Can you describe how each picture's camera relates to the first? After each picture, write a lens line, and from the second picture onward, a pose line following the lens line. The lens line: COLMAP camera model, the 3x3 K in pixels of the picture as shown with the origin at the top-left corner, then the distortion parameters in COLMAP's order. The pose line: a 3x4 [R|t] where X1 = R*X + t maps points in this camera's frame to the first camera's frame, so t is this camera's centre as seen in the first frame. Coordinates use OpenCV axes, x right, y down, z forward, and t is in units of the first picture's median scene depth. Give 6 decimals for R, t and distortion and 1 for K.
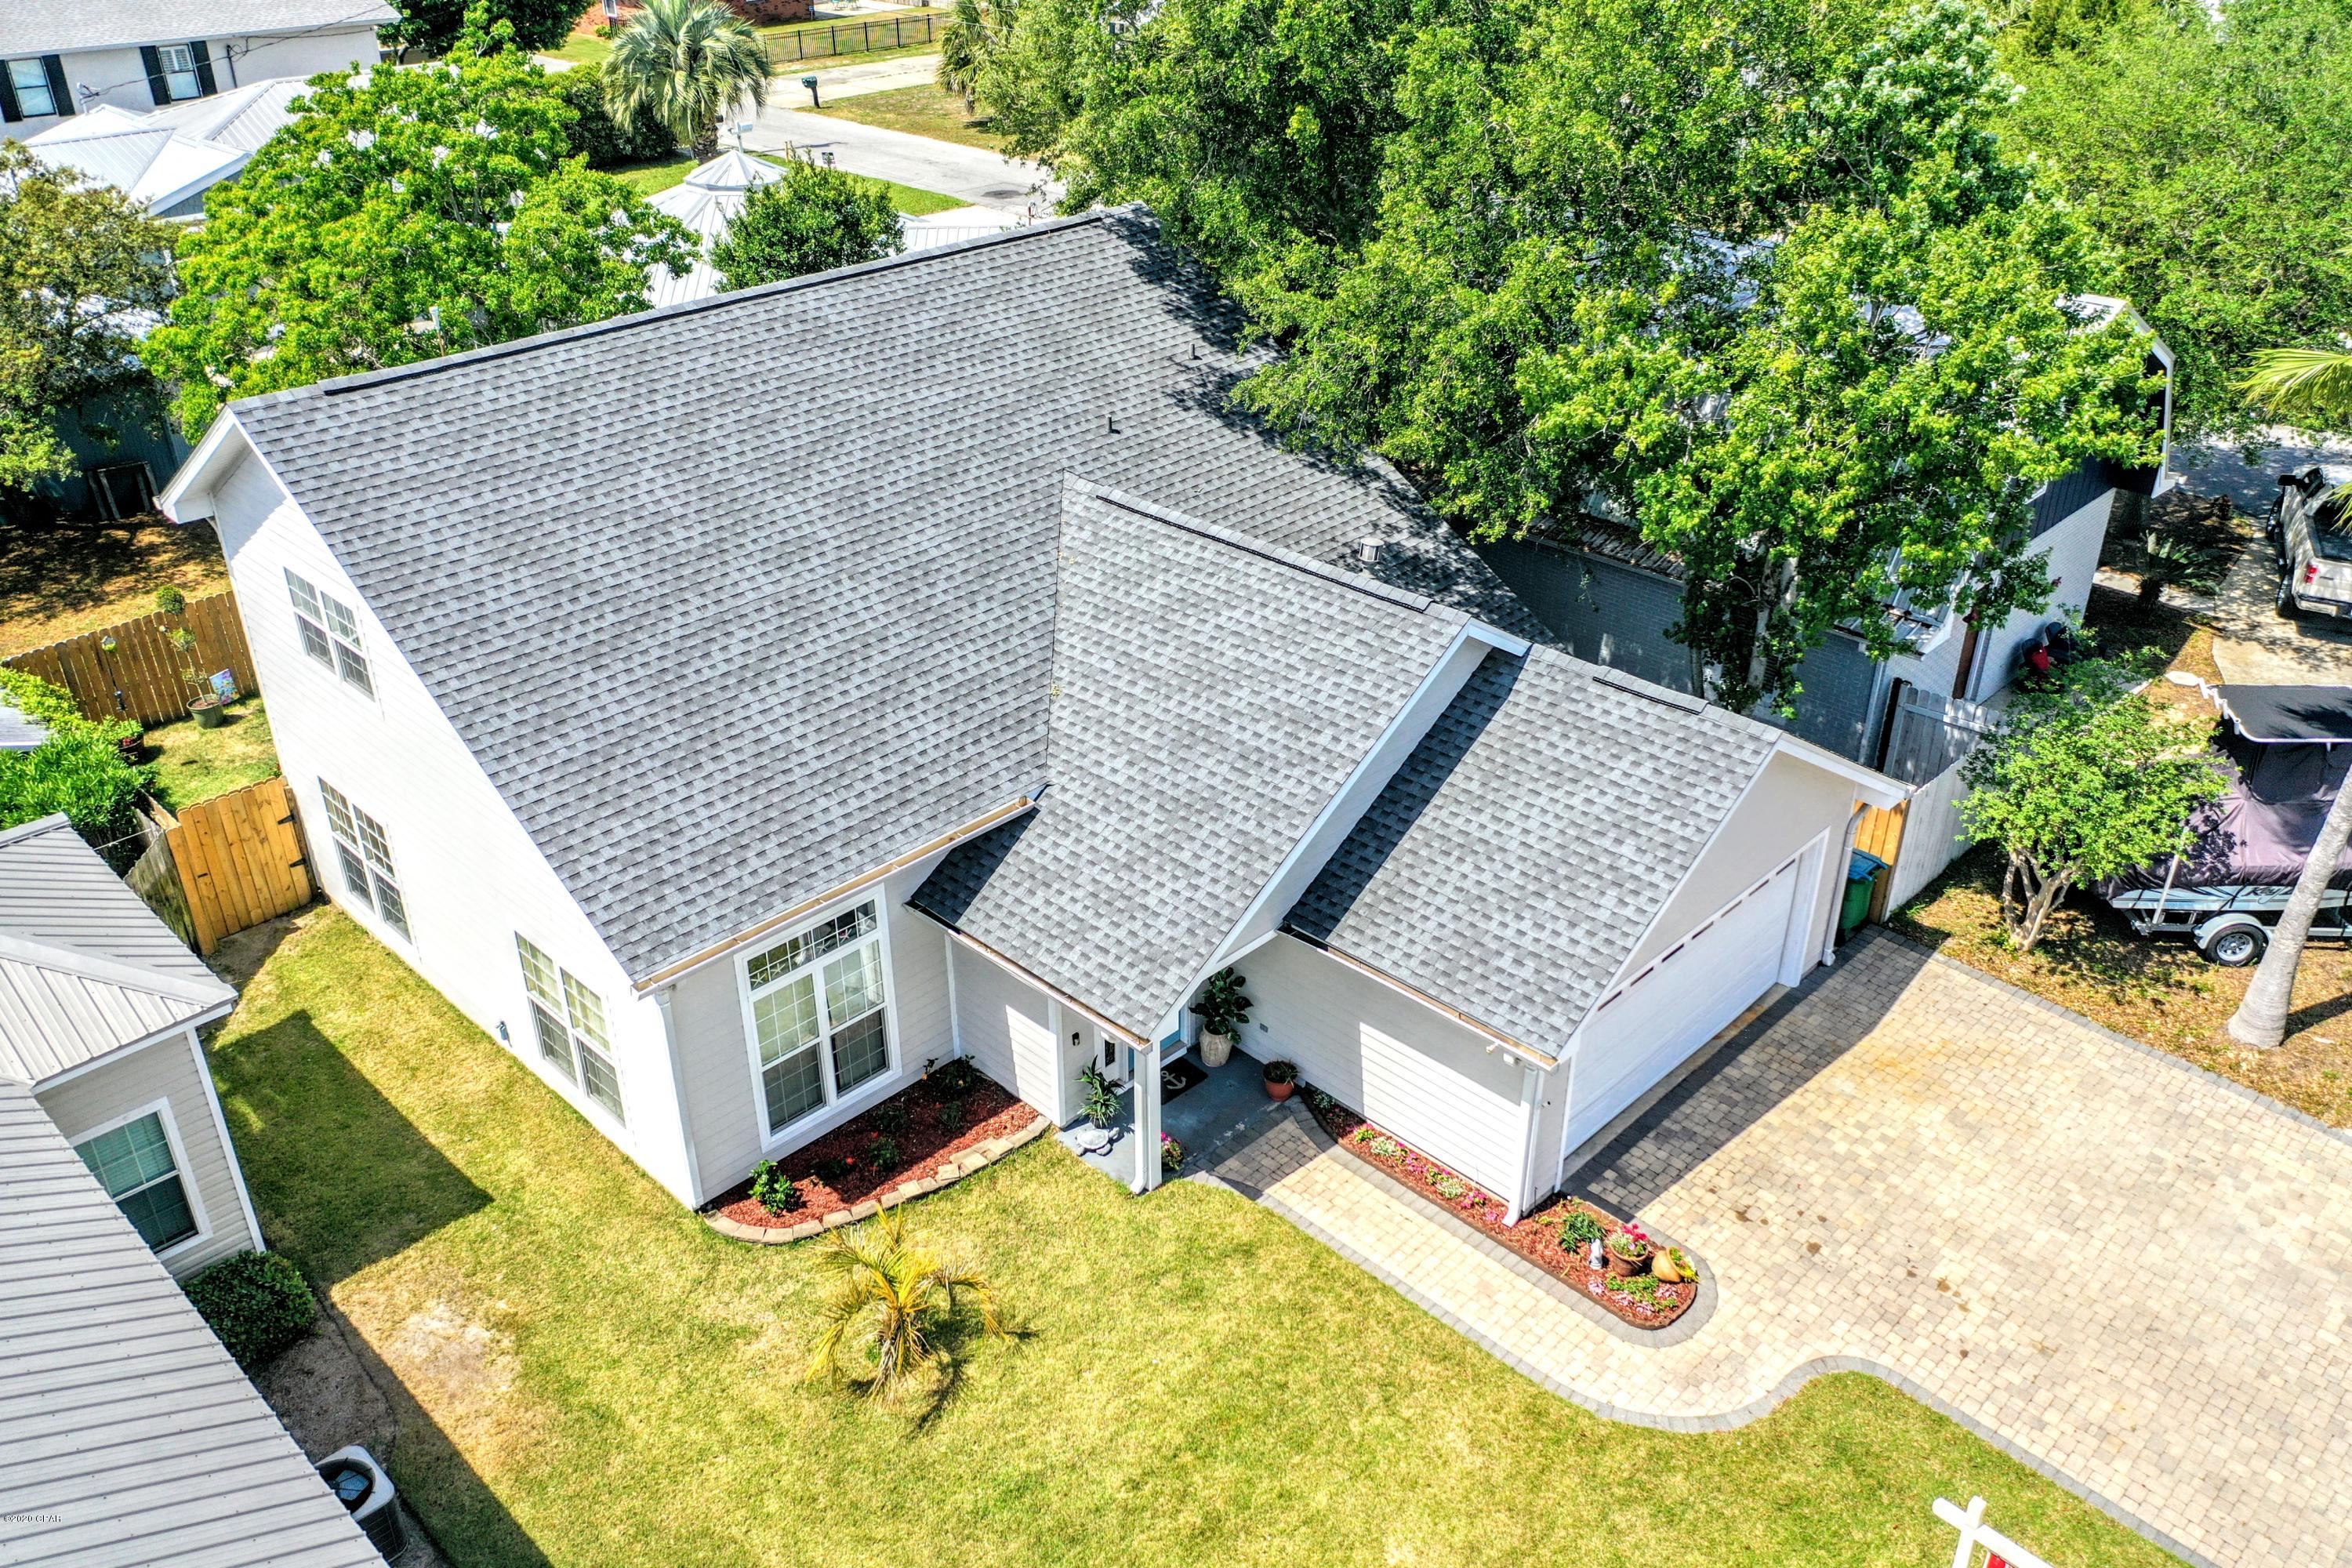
lens RADIAL K [[1872.0, 0, 1178.8], [0, 1872.0, 765.9], [0, 0, 1]] dist [0.015149, -0.000642]
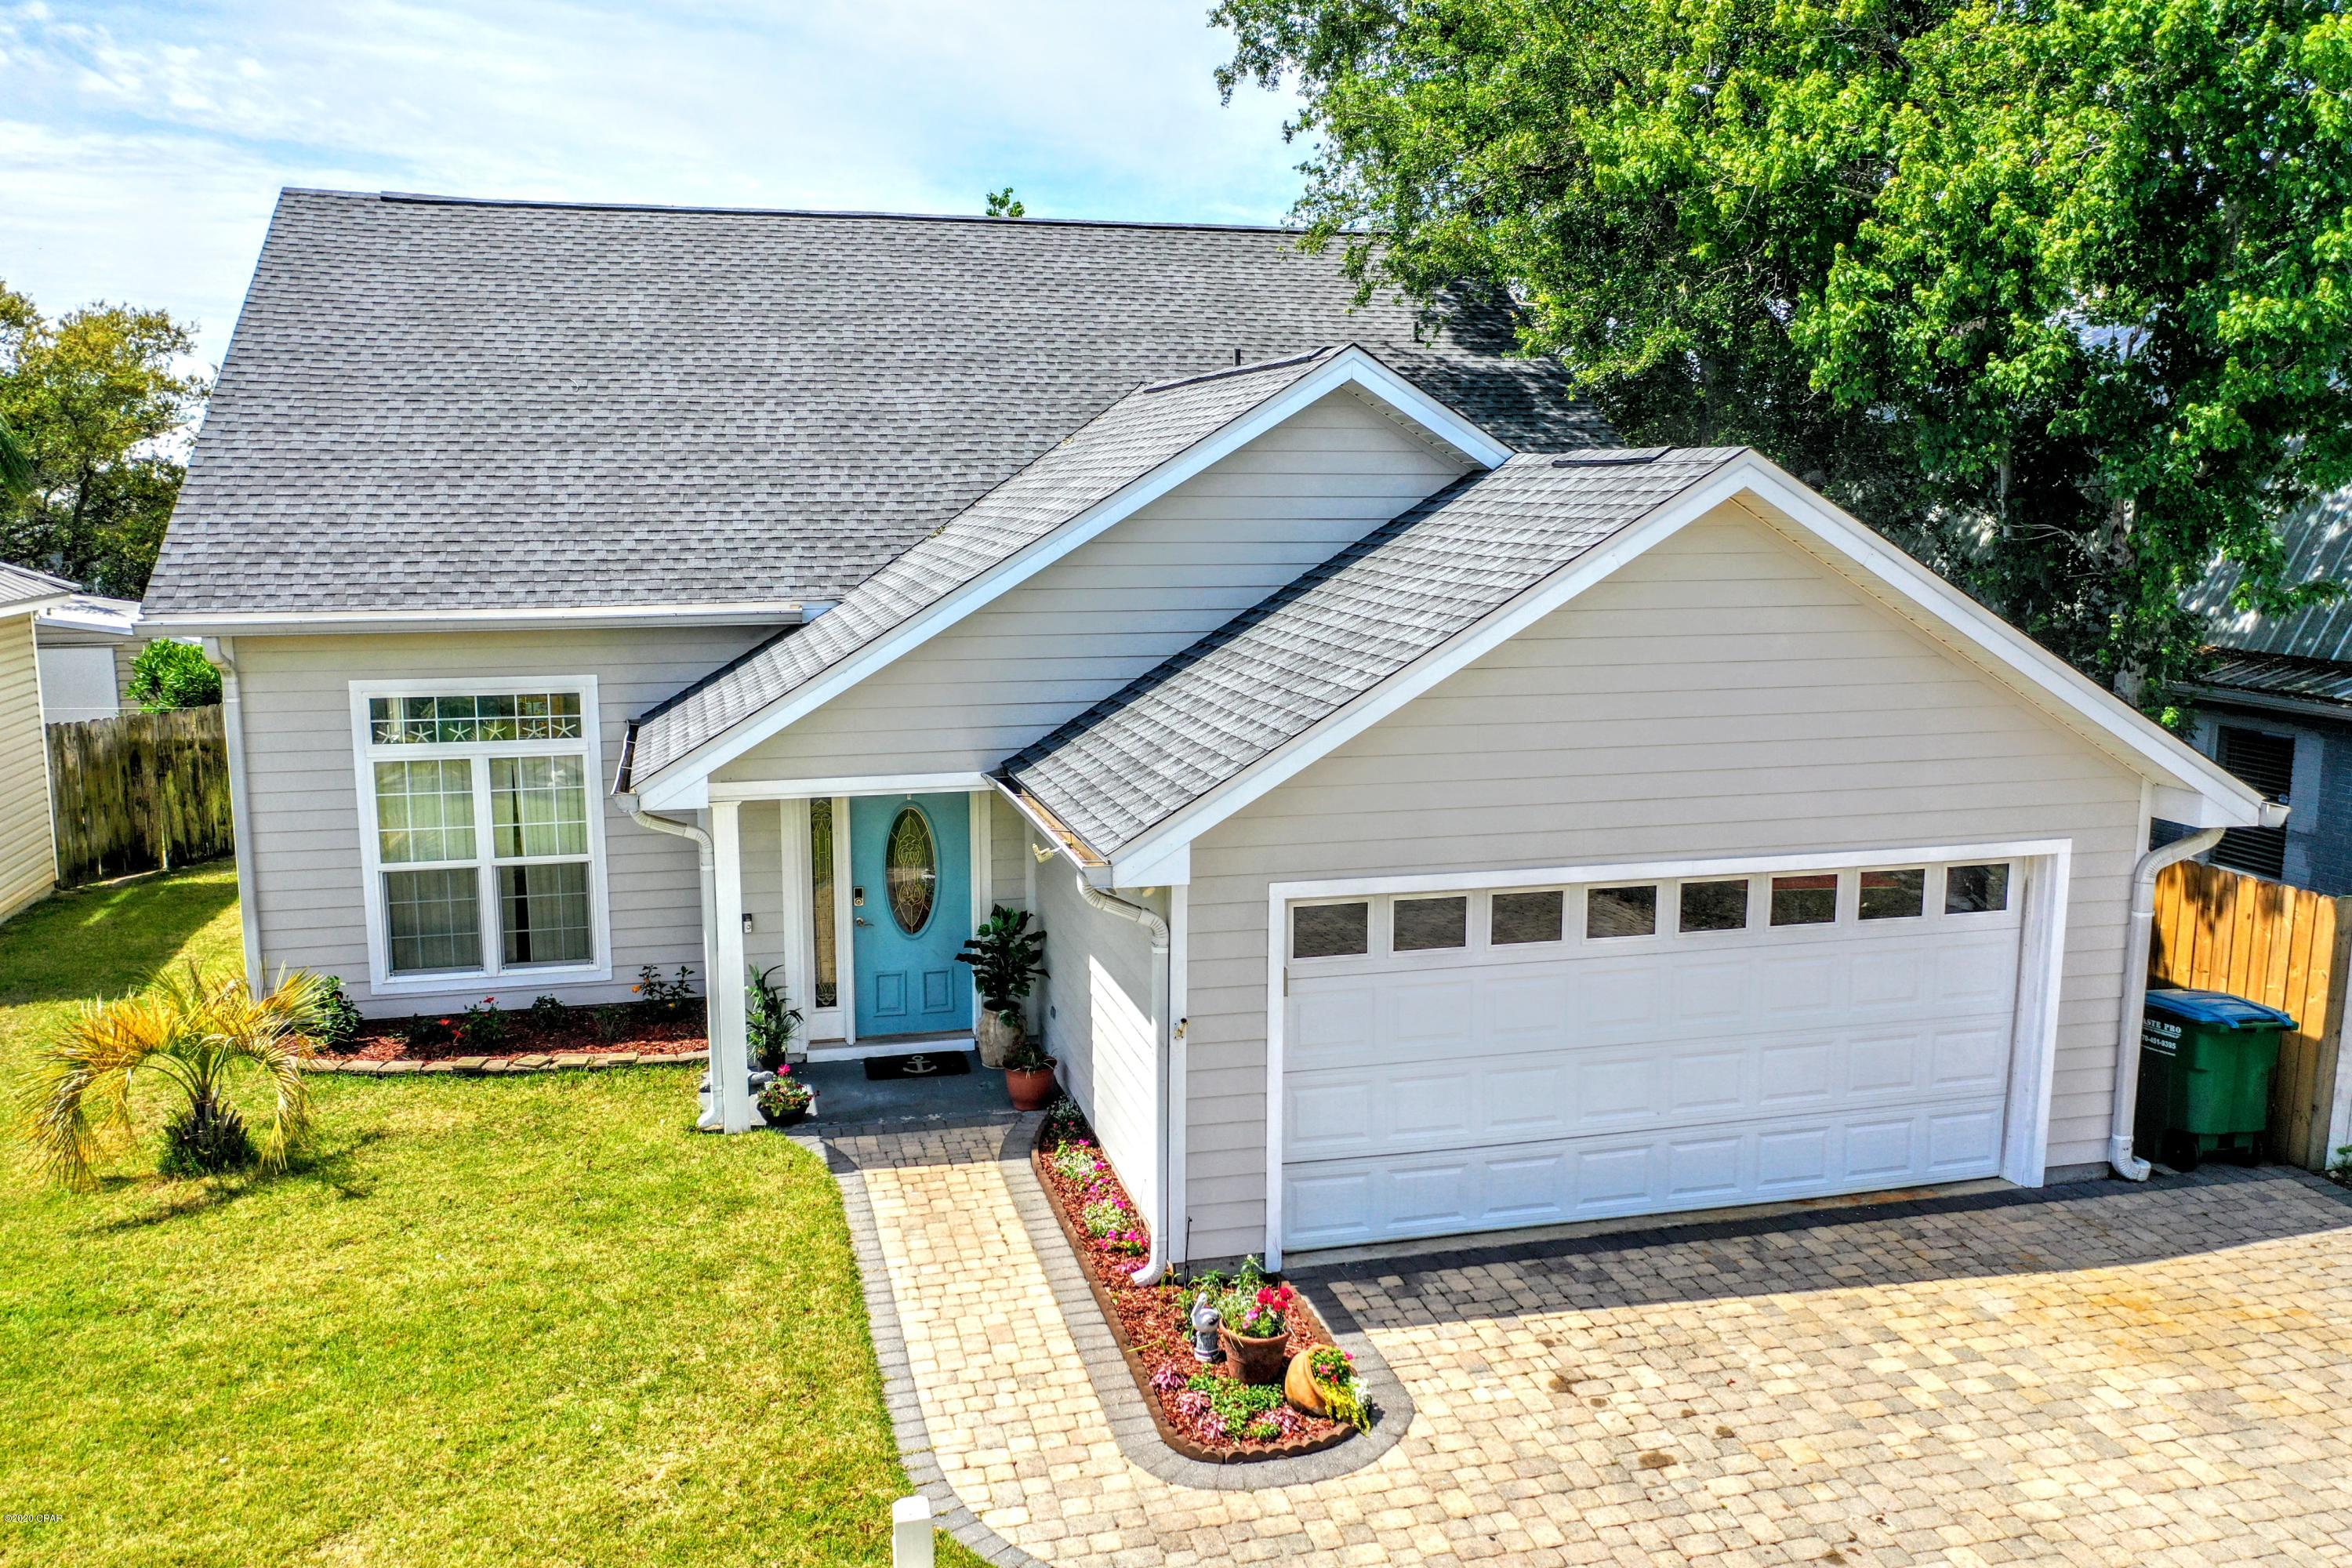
lens RADIAL K [[1872.0, 0, 1175.2], [0, 1872.0, 760.8], [0, 0, 1]] dist [0.015149, -0.000642]
pose [[0.856196, 0.084930, -0.509623, 0.438042], [-0.253541, 0.928523, -0.271223, 0.241370], [0.450161, 0.361431, 0.816531, 0.485375]]
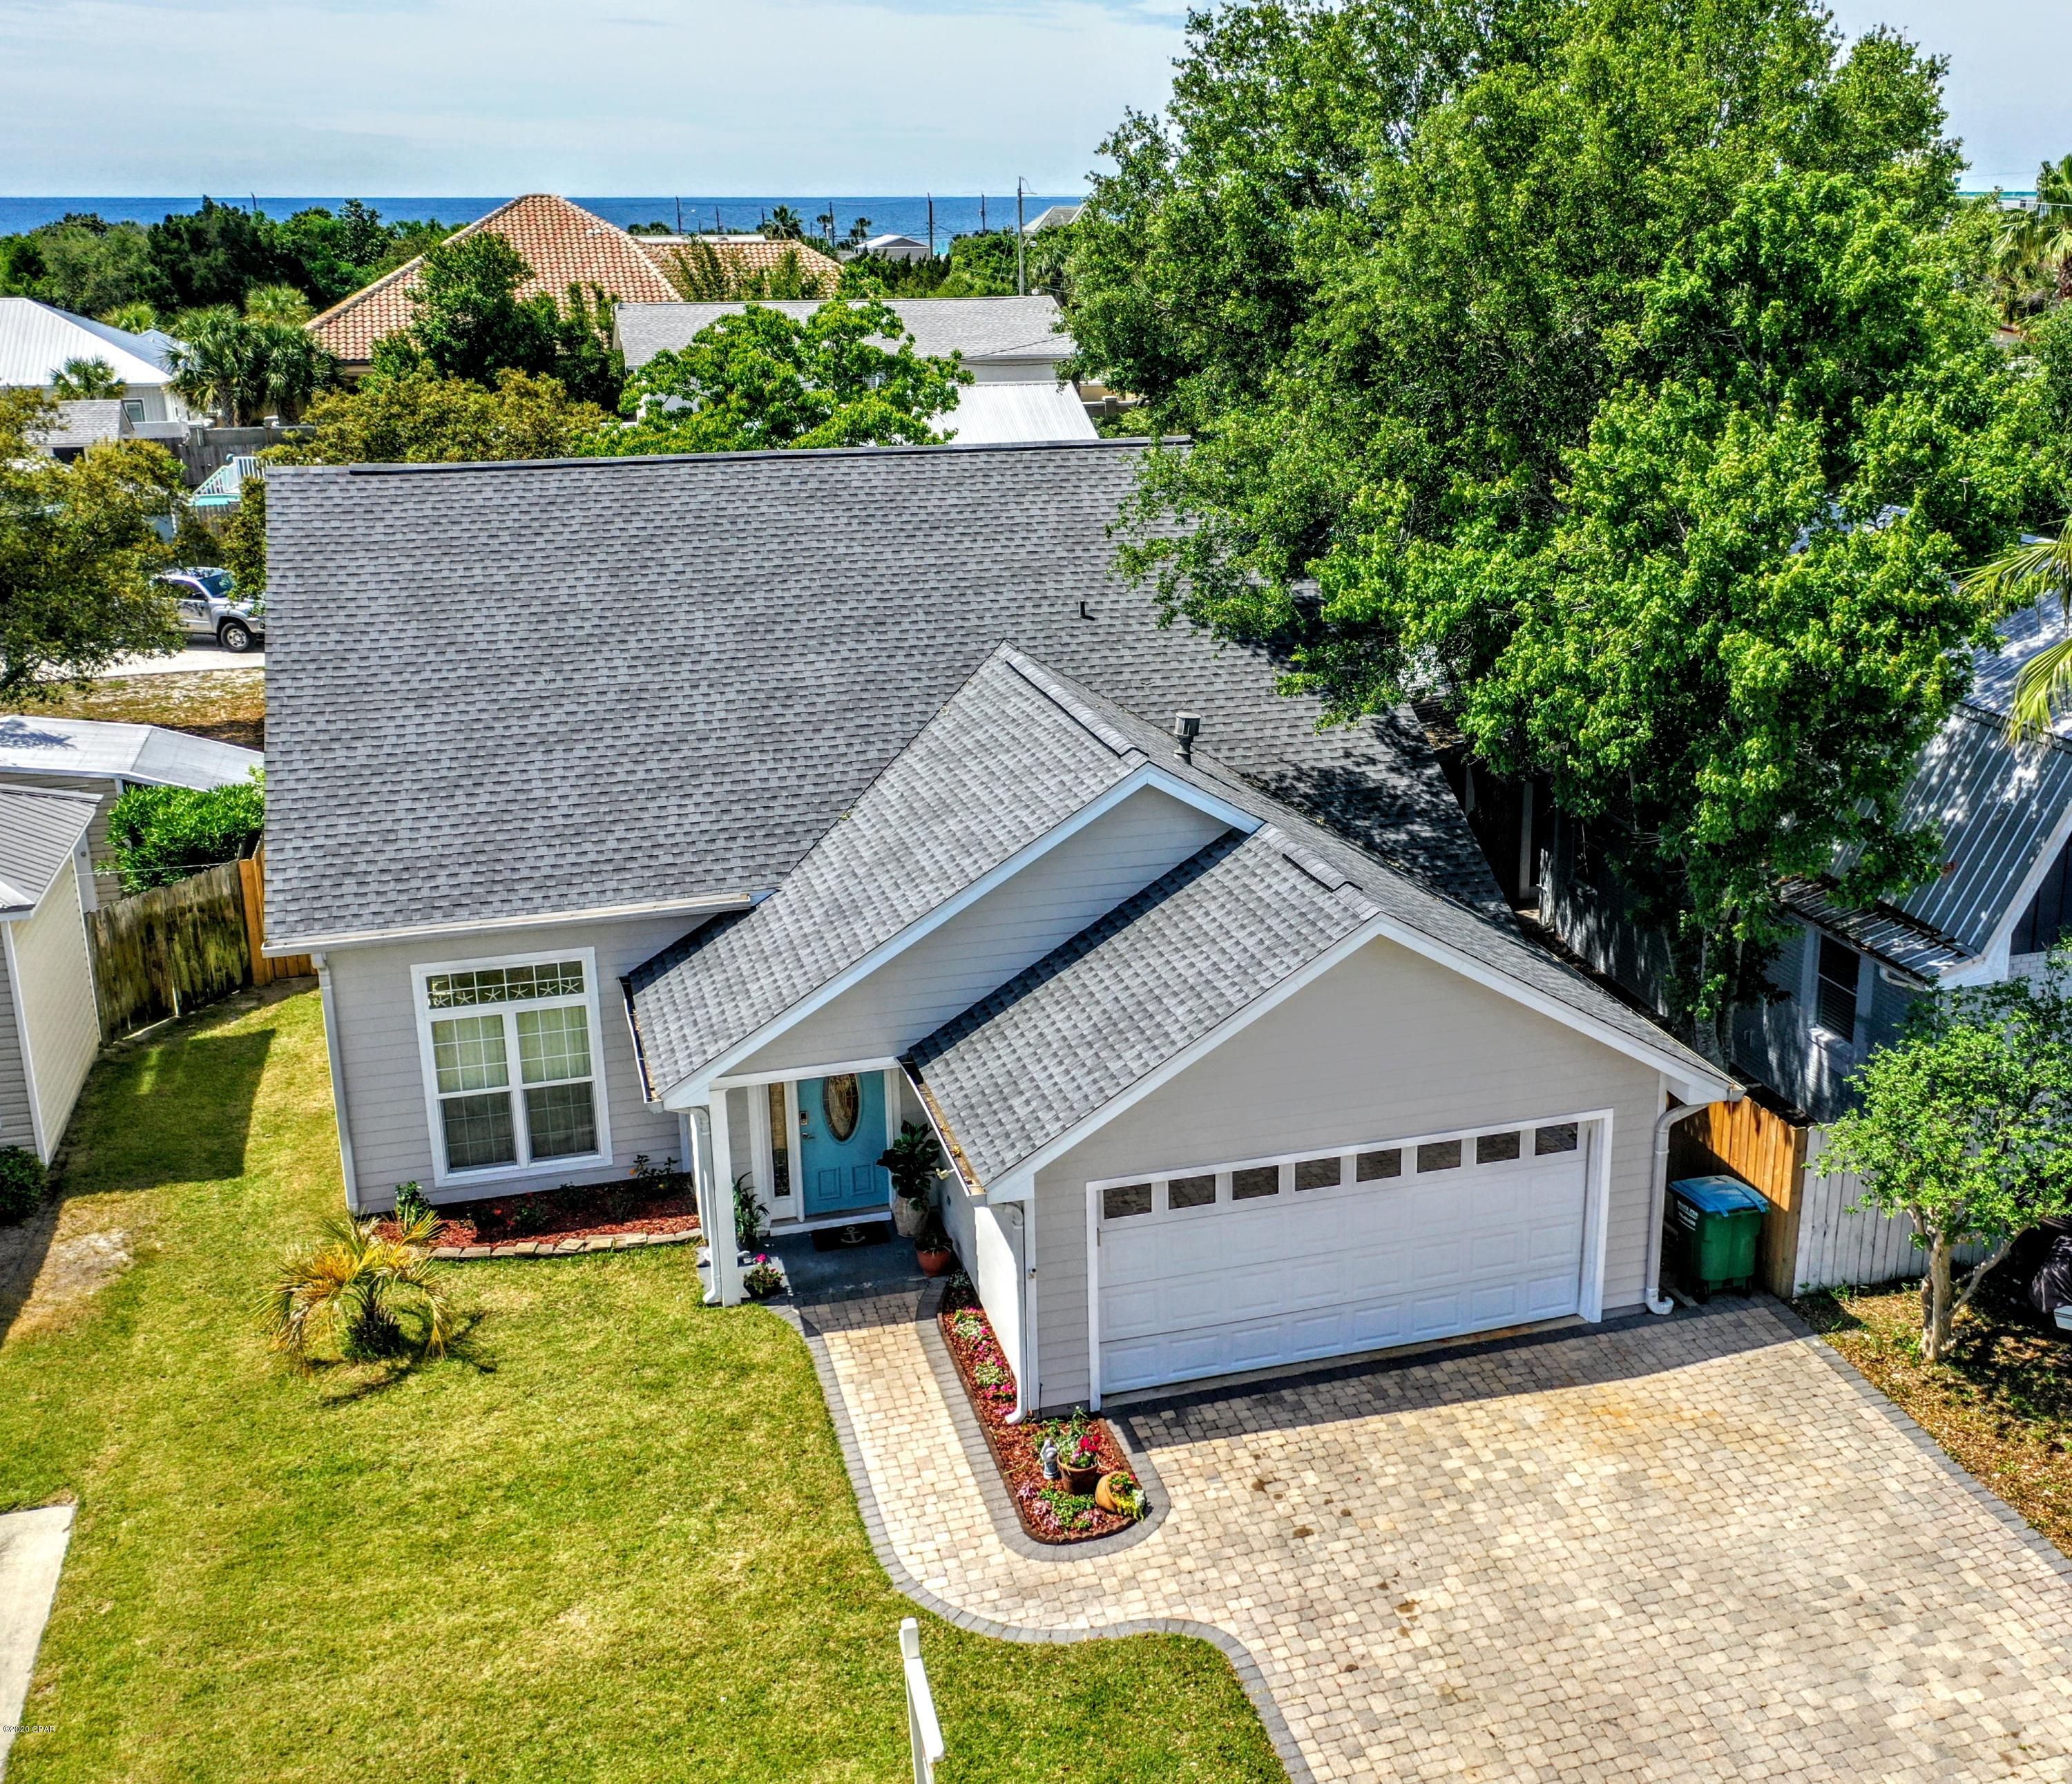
lens RADIAL K [[2221.4, 0, 1216.5], [0, 2221.4, 828.5], [0, 0, 1]] dist [0.010044, 0.000000]
pose [[0.888964, 0.128531, -0.439572, 0.662301], [-0.222376, 0.960210, -0.168954, 0.128215], [0.400365, 0.247944, 0.882174, 0.050073]]
